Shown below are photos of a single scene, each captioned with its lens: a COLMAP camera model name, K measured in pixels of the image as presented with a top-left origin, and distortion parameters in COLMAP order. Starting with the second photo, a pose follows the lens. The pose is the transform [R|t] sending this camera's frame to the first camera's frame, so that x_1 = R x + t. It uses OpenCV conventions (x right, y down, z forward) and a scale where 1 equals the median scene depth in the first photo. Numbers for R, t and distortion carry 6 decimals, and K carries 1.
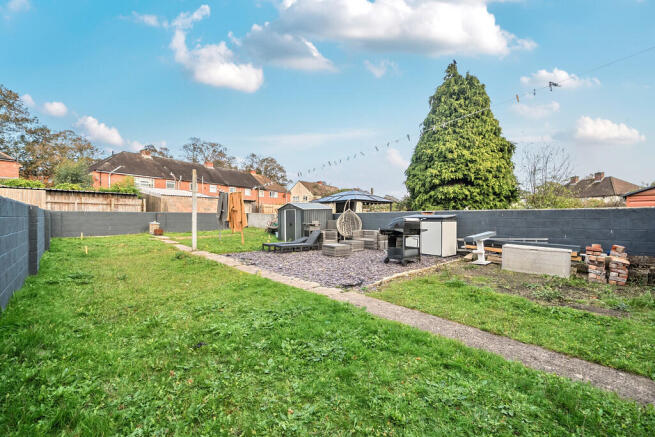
lens RADIAL K [[270.9, 0, 325.7], [0, 270.9, 217.3], [0, 0, 1]] dist [-0.002270, 0.000197]
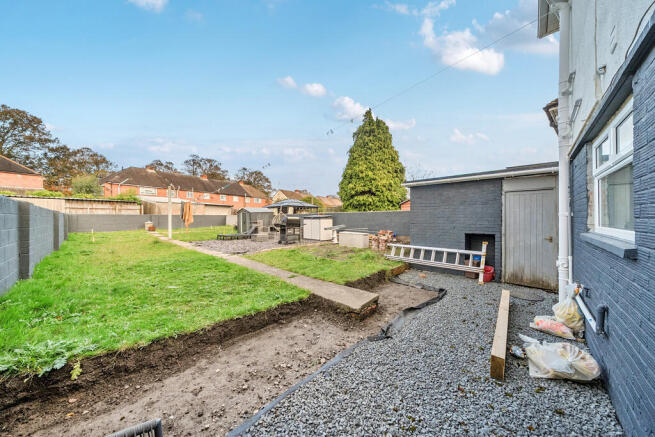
lens RADIAL K [[223.5, 0, 330.0], [0, 223.5, 217.8], [0, 0, 1]] dist [-0.002855, -0.000003]
pose [[0.997780, -0.005607, 0.066367, 0.193632], [0.005779, 0.999980, -0.002391, 0.004955], [-0.066352, 0.002769, 0.997792, -0.182458]]
